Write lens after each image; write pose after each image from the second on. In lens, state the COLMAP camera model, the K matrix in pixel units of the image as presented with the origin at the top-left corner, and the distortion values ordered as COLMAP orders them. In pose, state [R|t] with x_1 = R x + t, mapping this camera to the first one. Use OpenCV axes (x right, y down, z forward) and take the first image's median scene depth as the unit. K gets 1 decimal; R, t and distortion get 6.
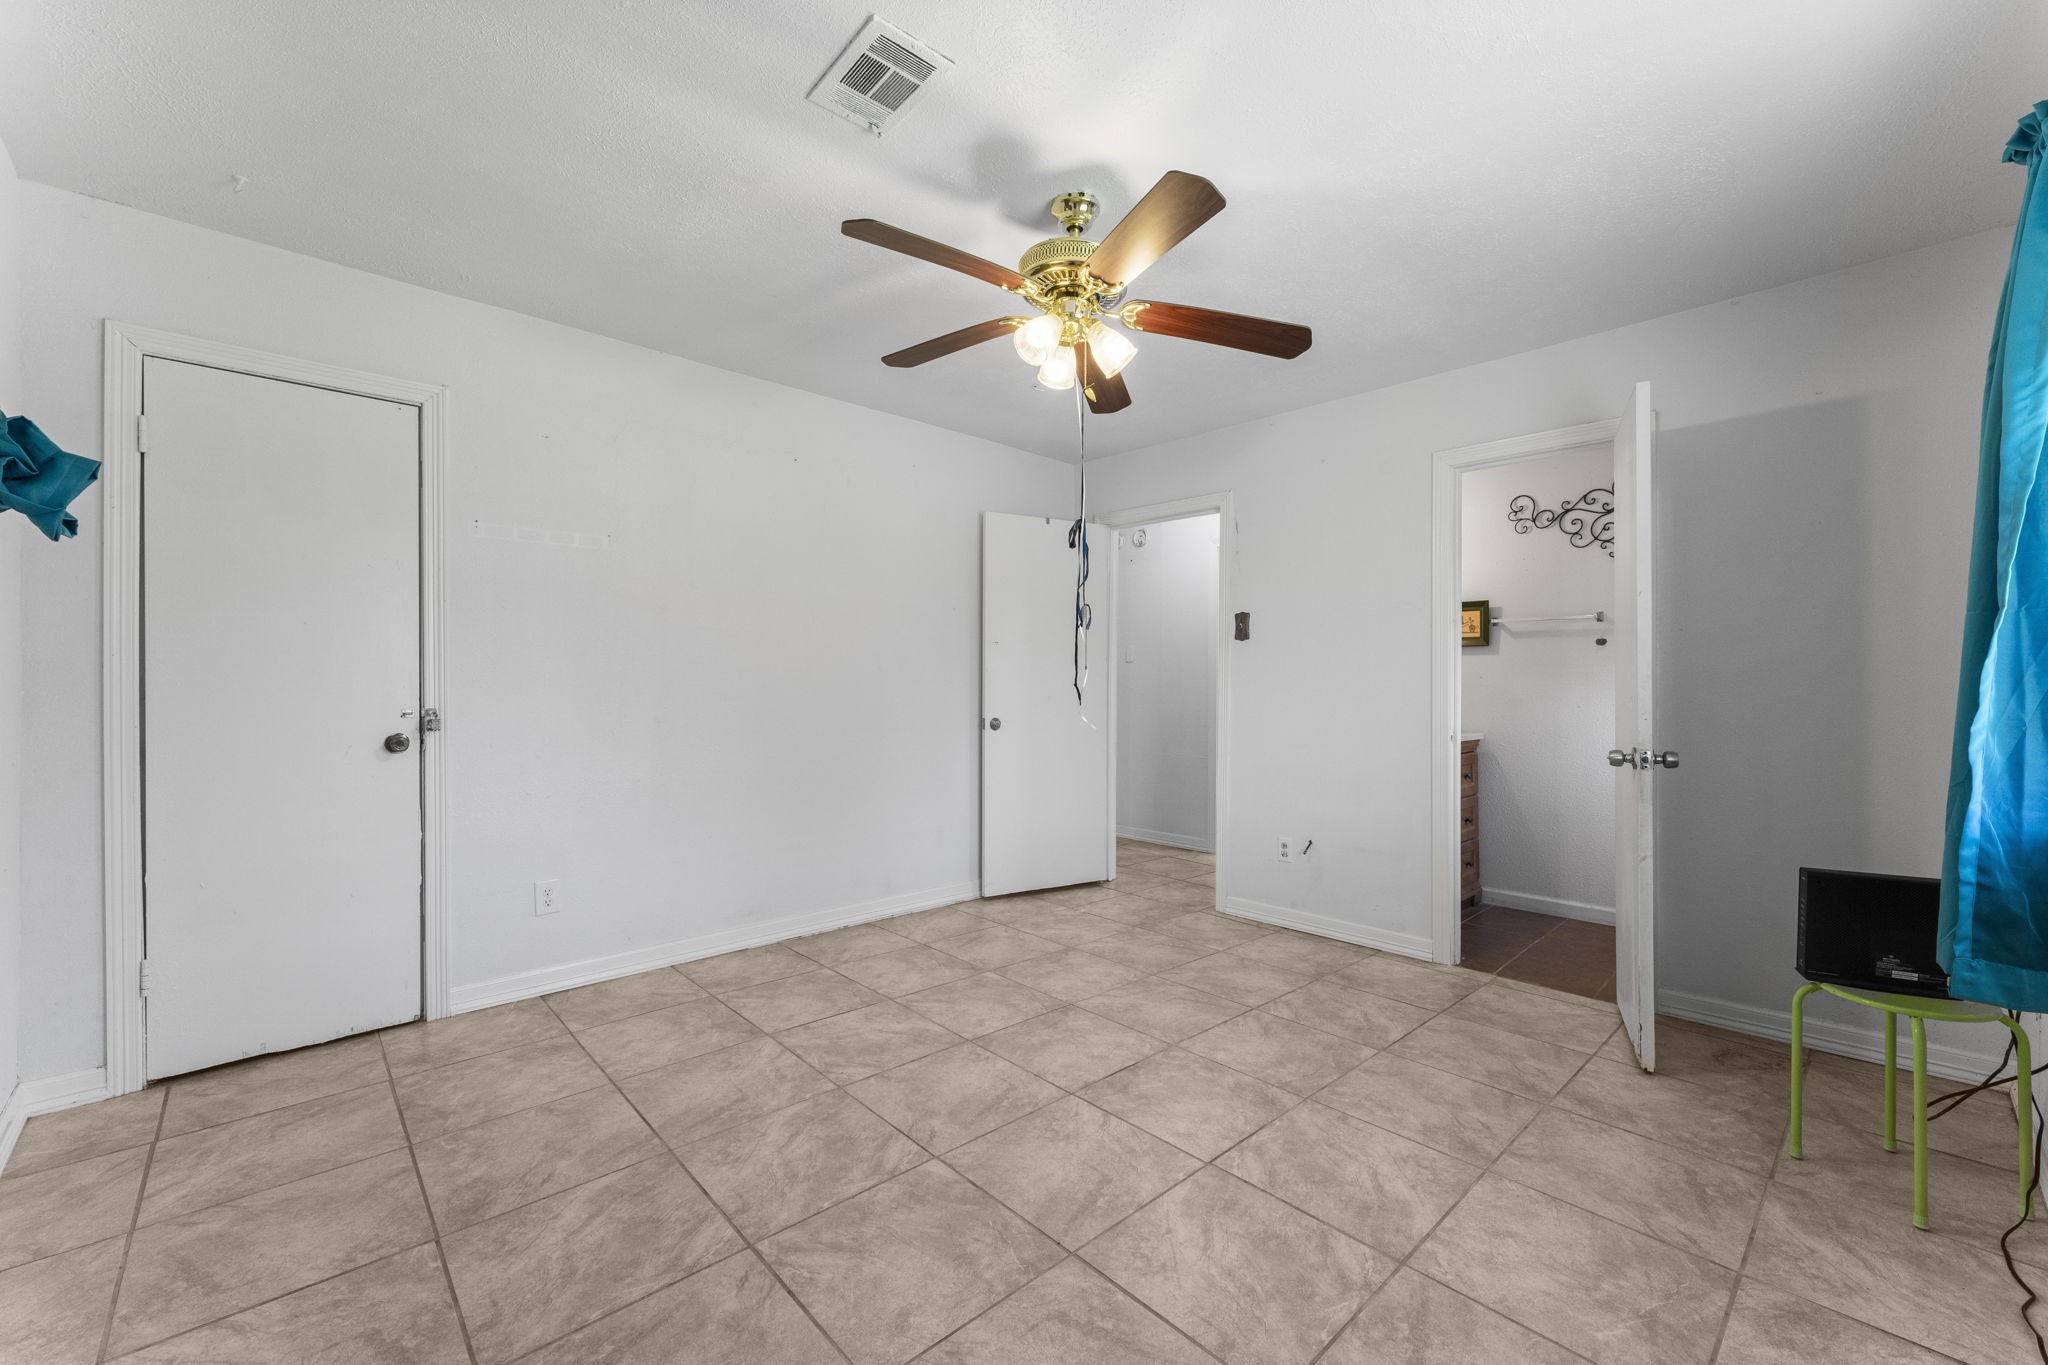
lens RADIAL K [[822.2, 0, 1021.5], [0, 822.2, 686.6], [0, 0, 1]] dist [0.001201, -0.000922]
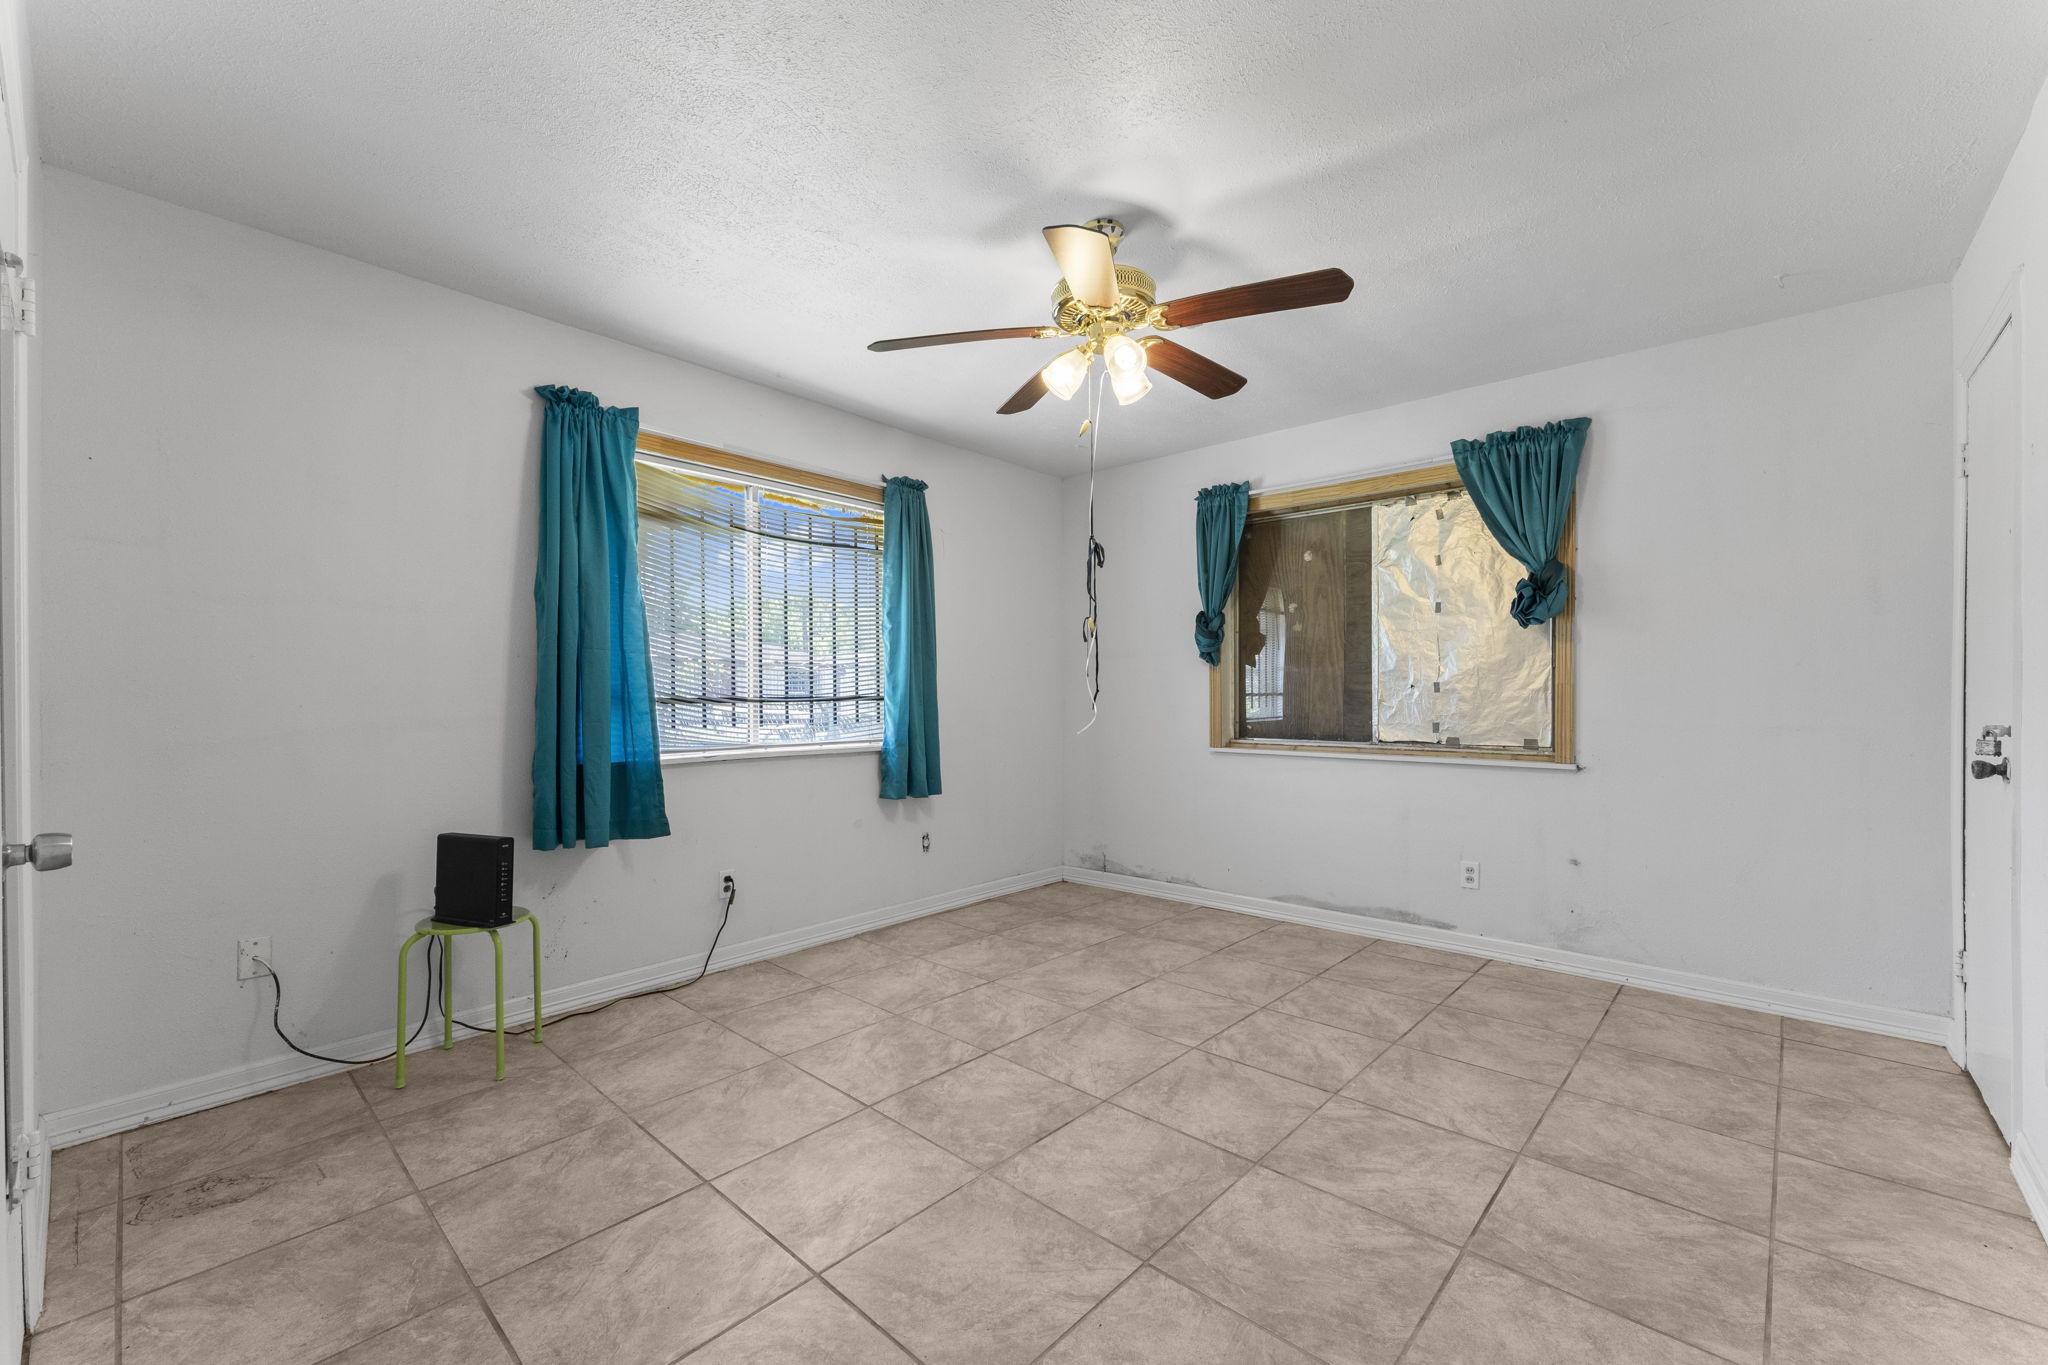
lens RADIAL K [[822.2, 0, 1026.8], [0, 822.2, 691.1], [0, 0, 1]] dist [0.001201, -0.000922]
pose [[-0.996064, -0.002813, -0.088596, 0.244456], [-0.002831, 0.999996, 0.000072, -0.000417], [0.088596, 0.000322, -0.996068, 1.982915]]
